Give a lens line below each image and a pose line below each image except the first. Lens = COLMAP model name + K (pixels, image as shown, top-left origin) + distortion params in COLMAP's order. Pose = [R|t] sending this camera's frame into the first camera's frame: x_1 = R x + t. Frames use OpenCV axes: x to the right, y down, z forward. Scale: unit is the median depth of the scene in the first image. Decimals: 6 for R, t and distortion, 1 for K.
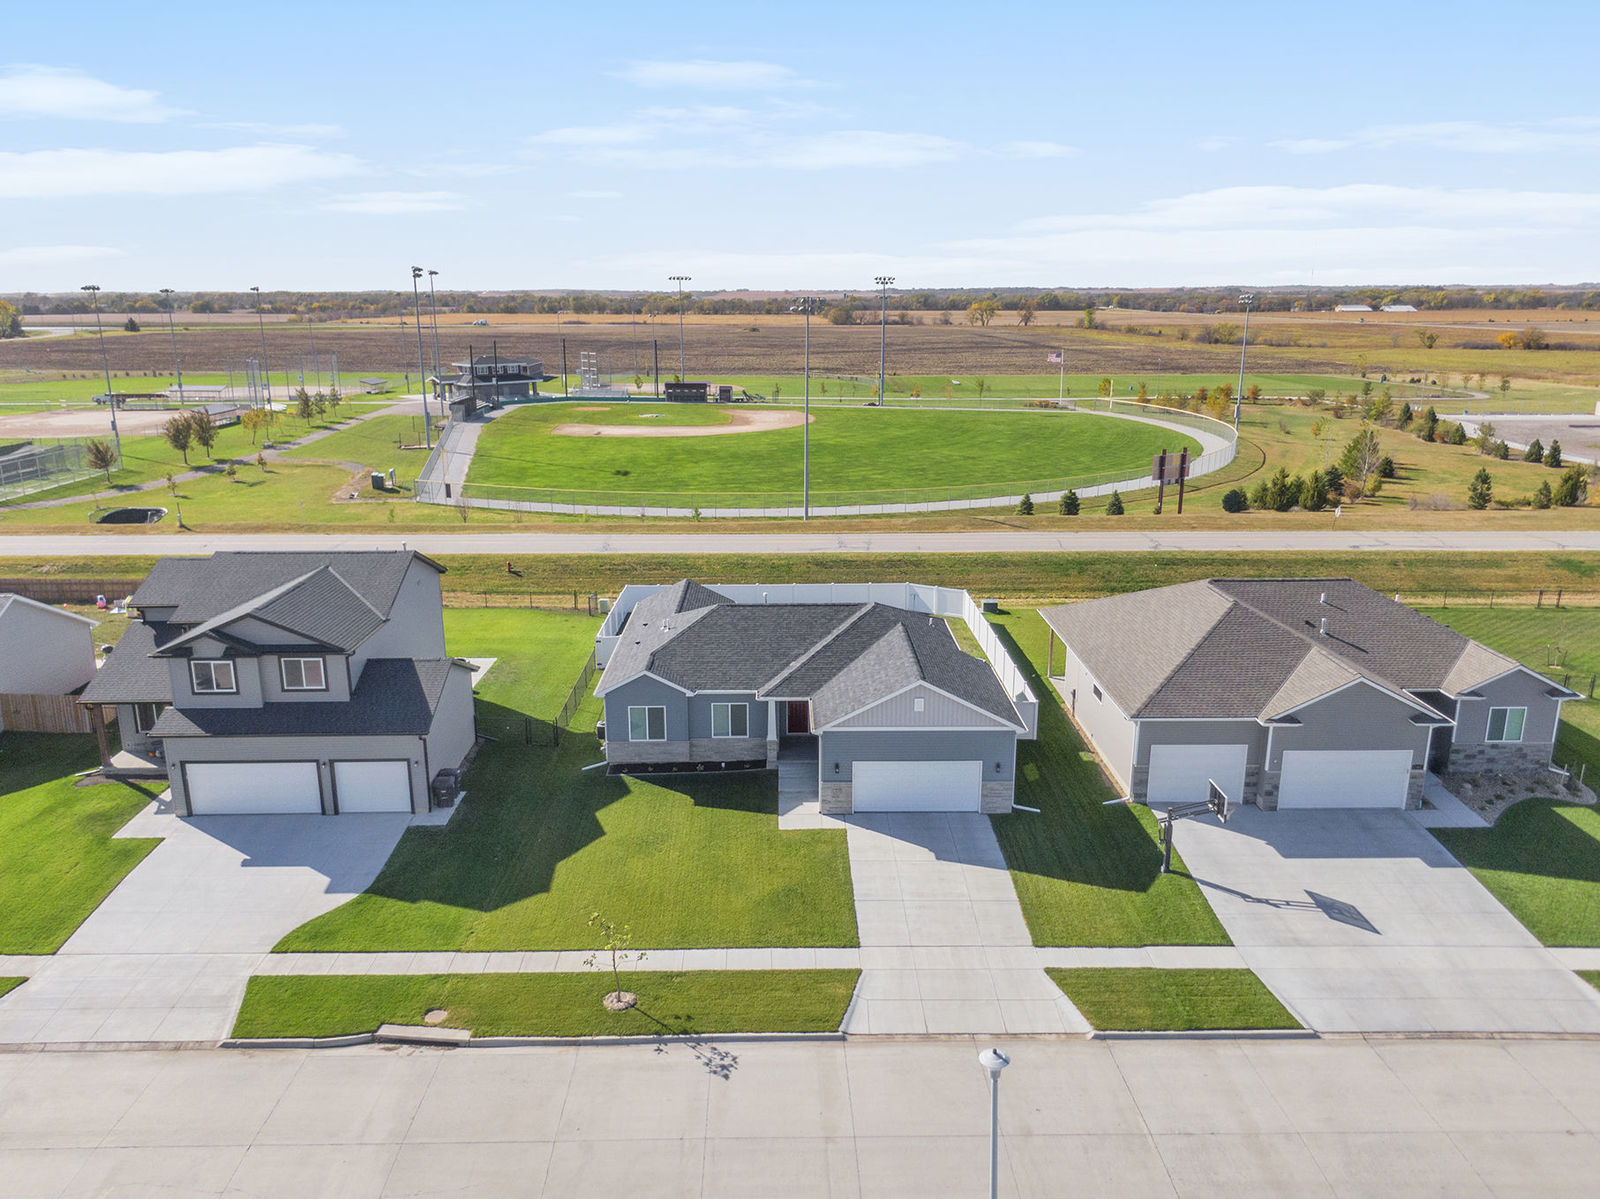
lens RADIAL K [[1155.4, 0, 798.3], [0, 1155.4, 582.4], [0, 0, 1]] dist [0.039846, -0.050096]
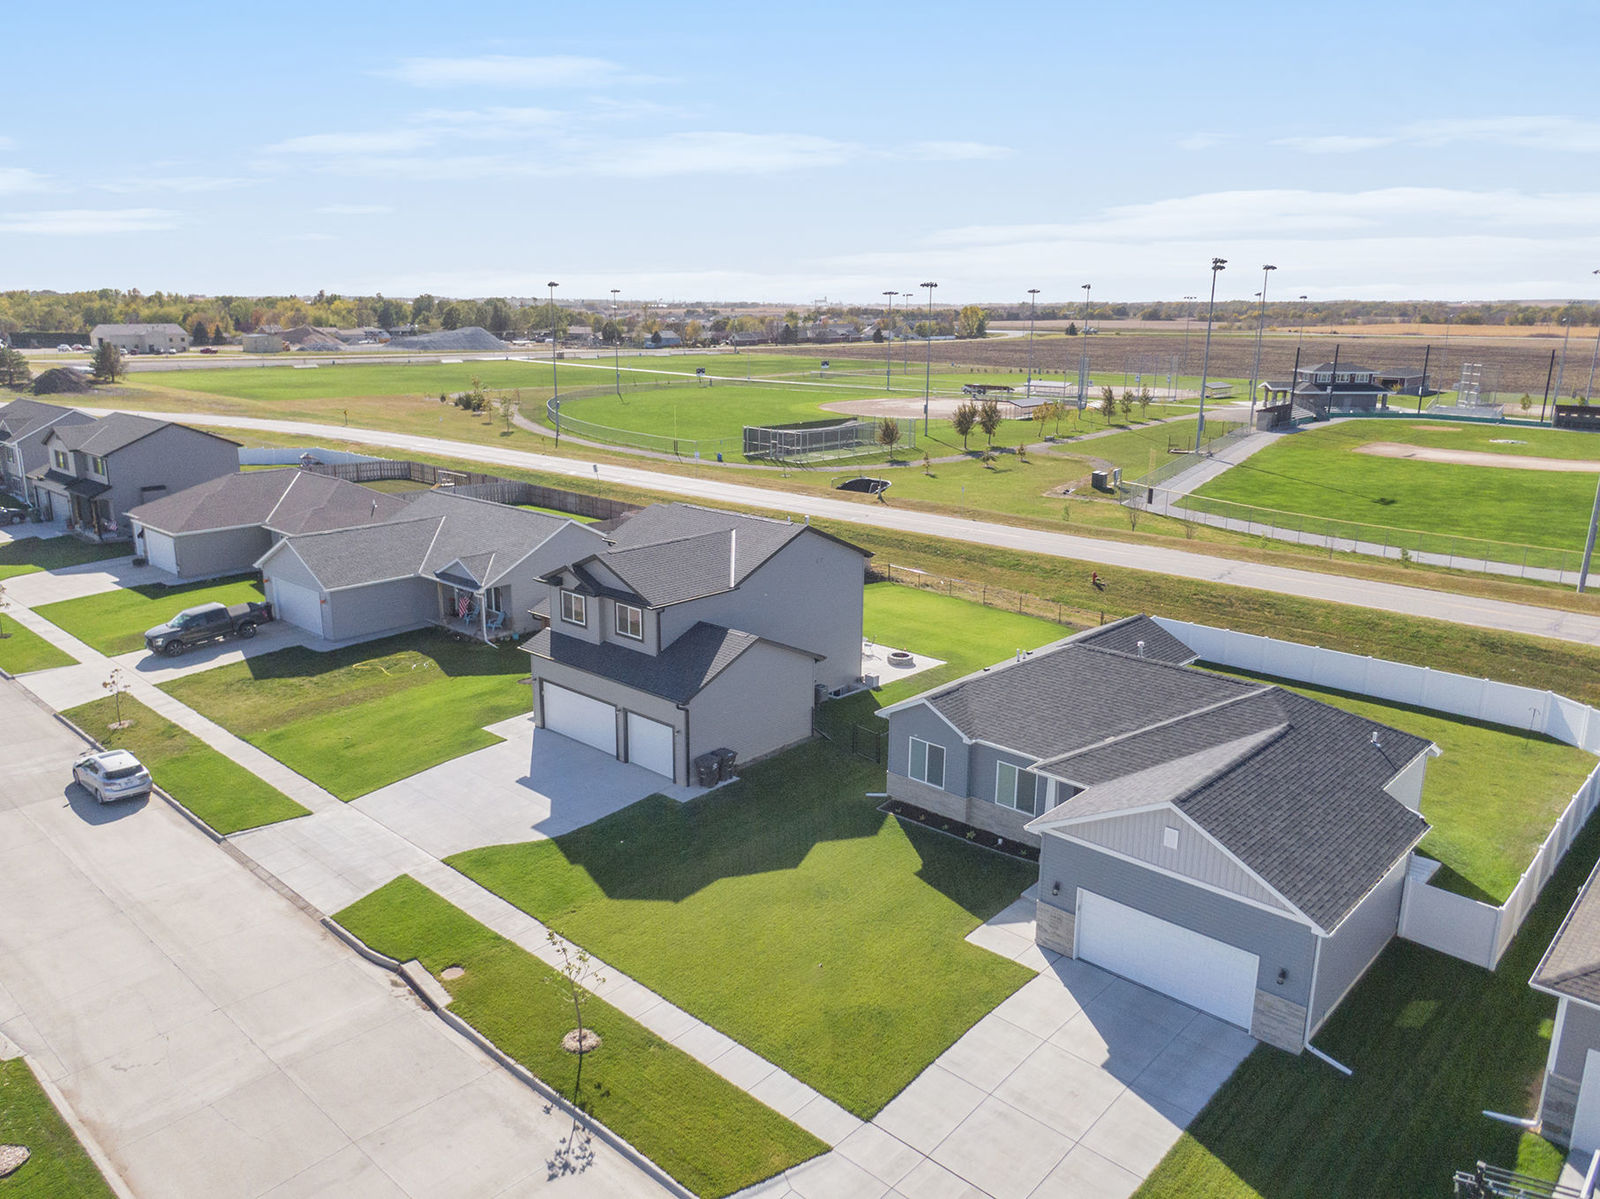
lens RADIAL K [[1155.4, 0, 785.4], [0, 1155.4, 613.6], [0, 0, 1]] dist [0.039846, -0.050096]
pose [[0.715224, 0.183398, -0.674403, 0.335942], [-0.172505, 0.981425, 0.083944, -0.035519], [0.677272, 0.056300, 0.733576, 0.315126]]
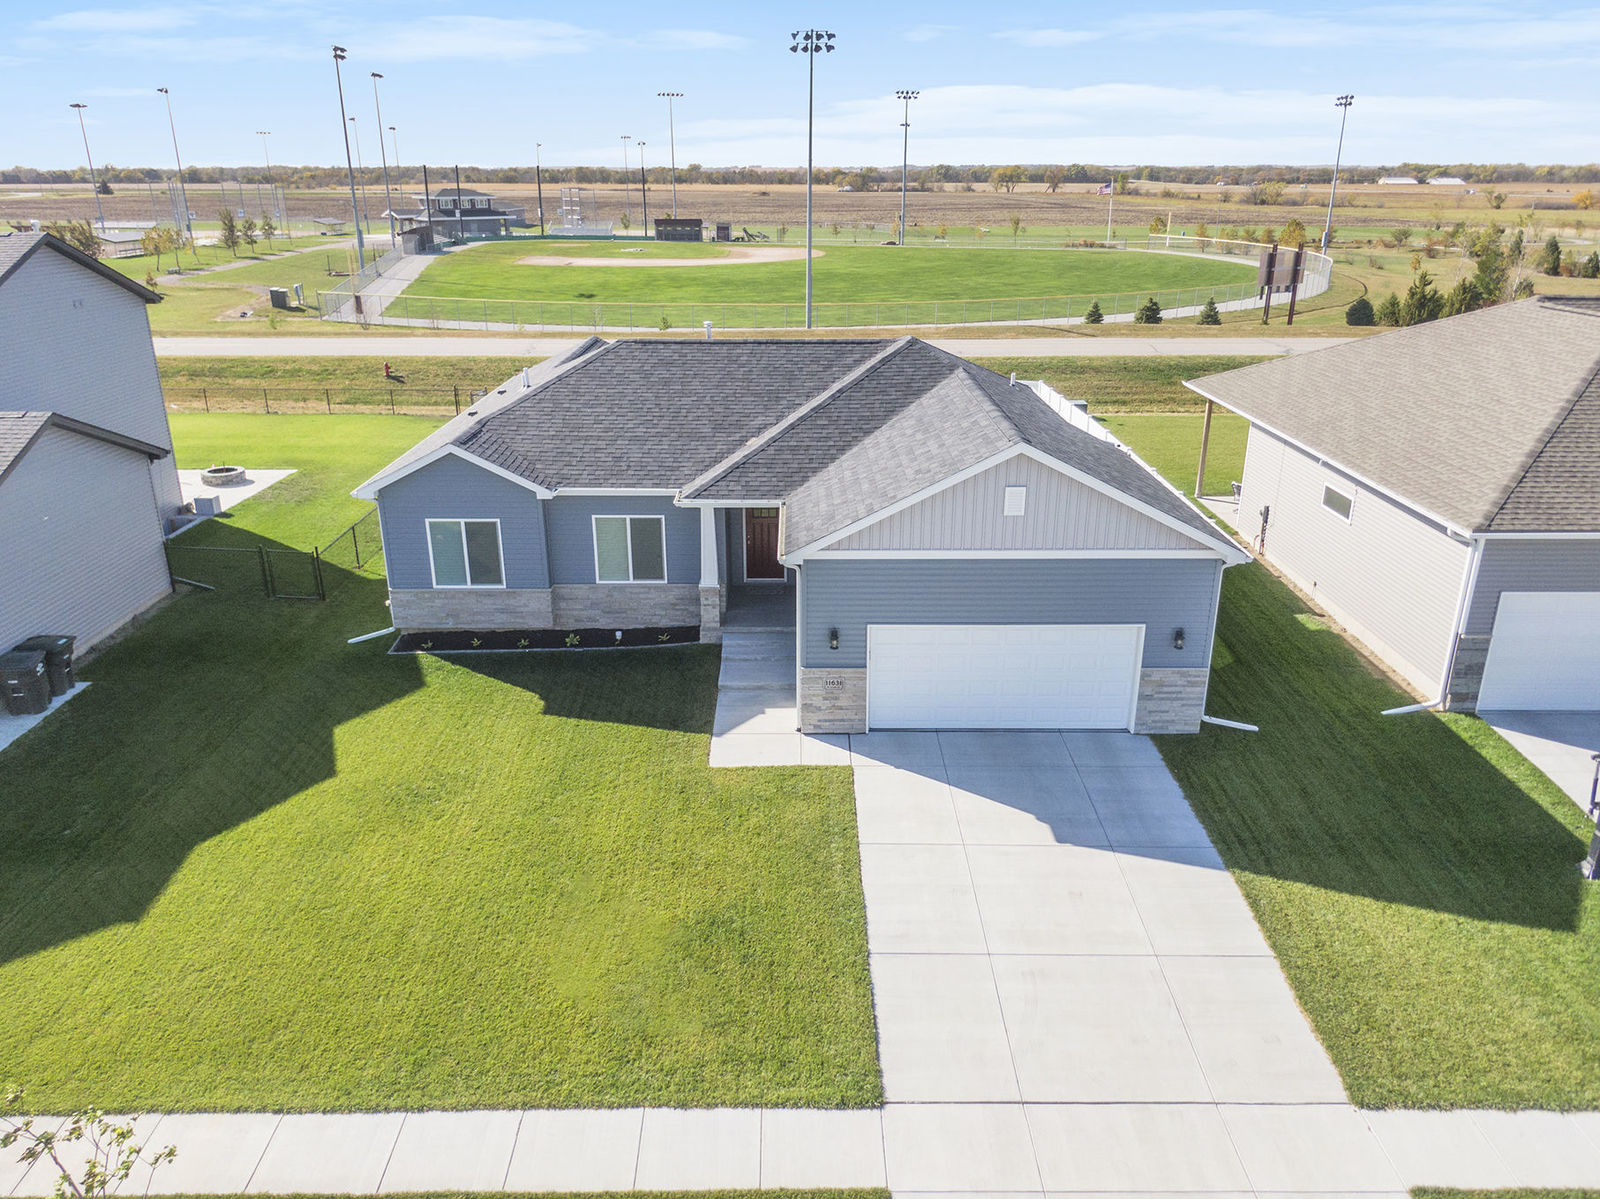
lens RADIAL K [[1155.4, 0, 804.3], [0, 1155.4, 584.2], [0, 0, 1]] dist [0.039846, -0.050096]
pose [[0.999969, 0.004798, -0.006276, 0.021994], [-0.004179, 0.995448, 0.095217, 0.085781], [0.006704, -0.095188, 0.995437, 0.487256]]
